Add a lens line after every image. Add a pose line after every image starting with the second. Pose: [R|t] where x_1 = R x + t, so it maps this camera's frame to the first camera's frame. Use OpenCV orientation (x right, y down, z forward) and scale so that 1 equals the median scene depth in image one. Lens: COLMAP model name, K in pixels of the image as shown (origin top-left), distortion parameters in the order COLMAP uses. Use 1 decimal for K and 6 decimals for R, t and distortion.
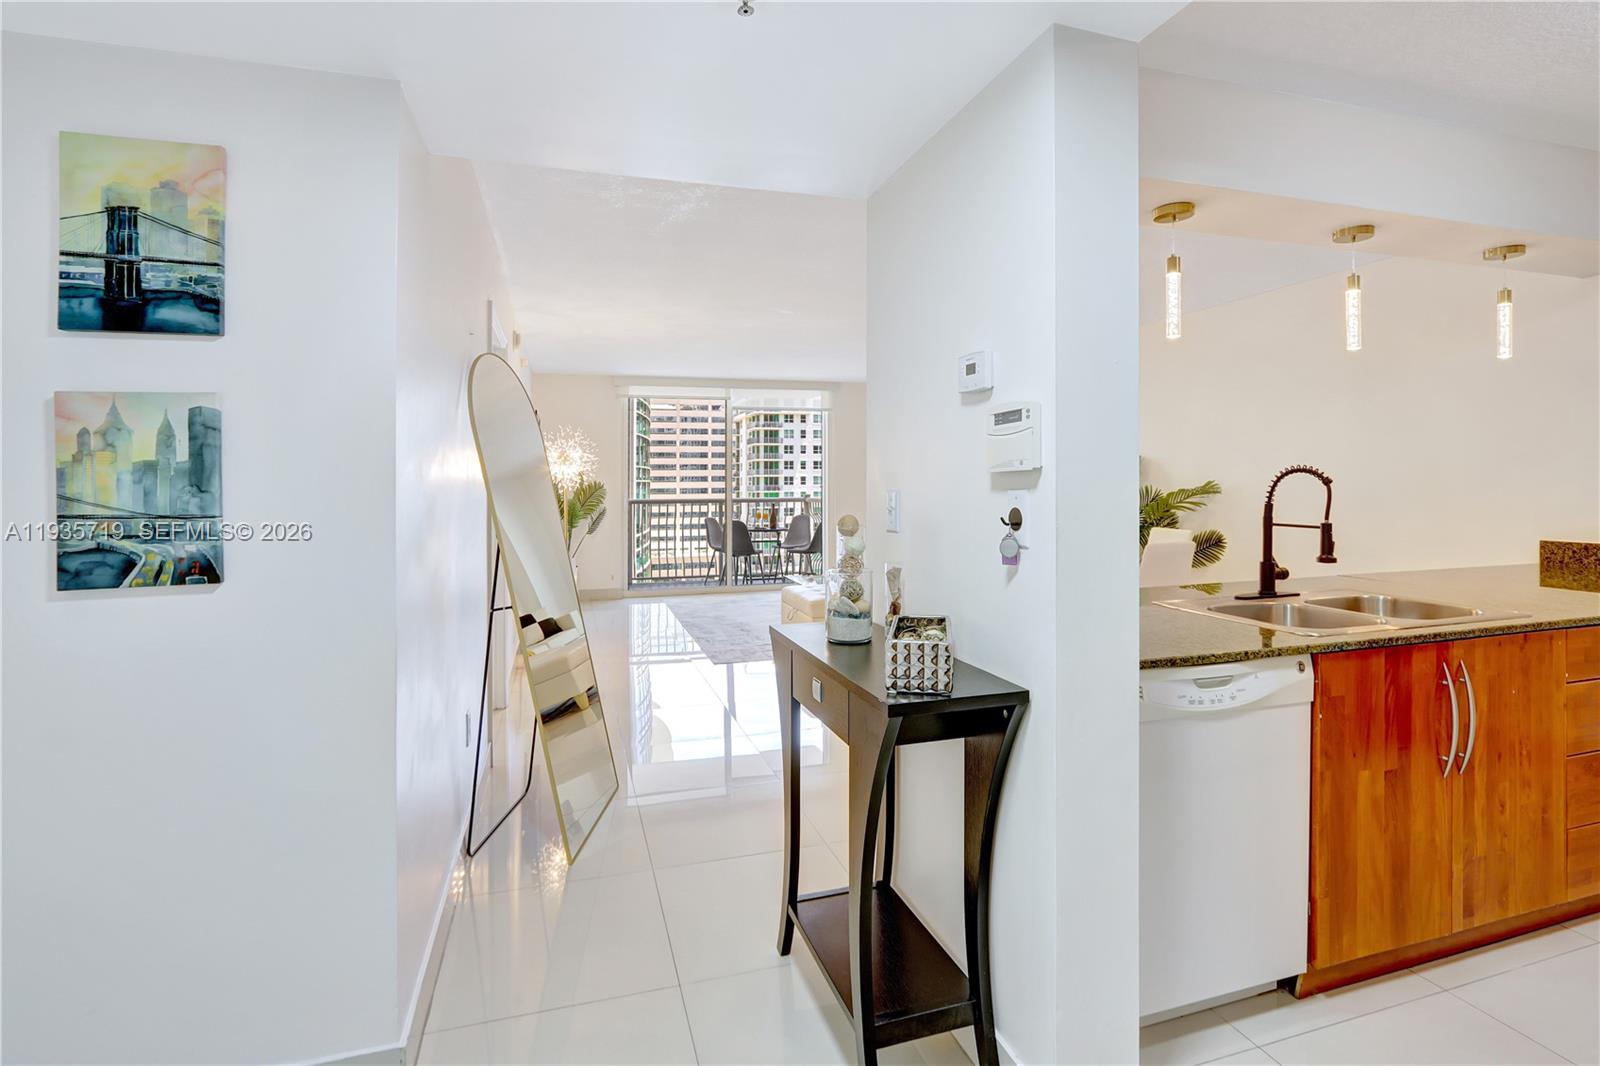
lens RADIAL K [[755.2, 0, 799.9], [0, 755.2, 491.3], [0, 0, 1]] dist [-0.013535, -0.000021]
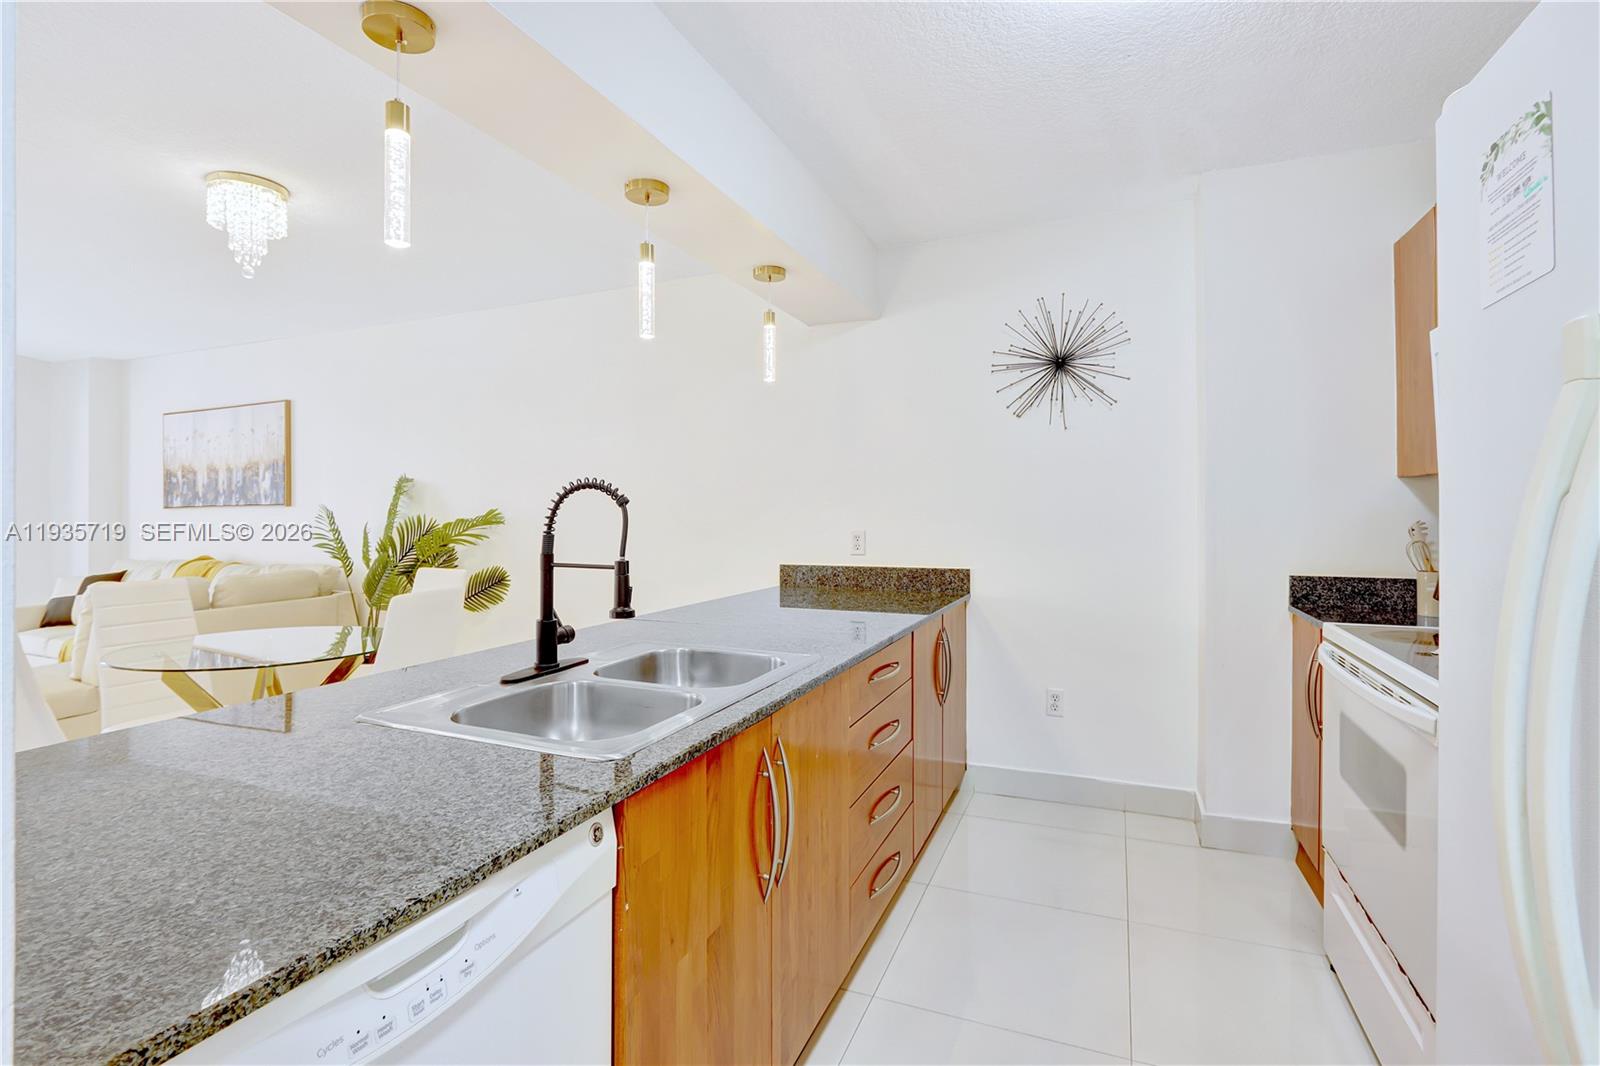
lens RADIAL K [[752.3, 0, 806.2], [0, 752.3, 503.7], [0, 0, 1]] dist [-0.002249, -0.000057]
pose [[0.638651, 0.012141, 0.769401, 0.253714], [0.008939, 0.999691, -0.023195, 0.006554], [-0.769445, 0.021691, 0.638345, 0.392265]]
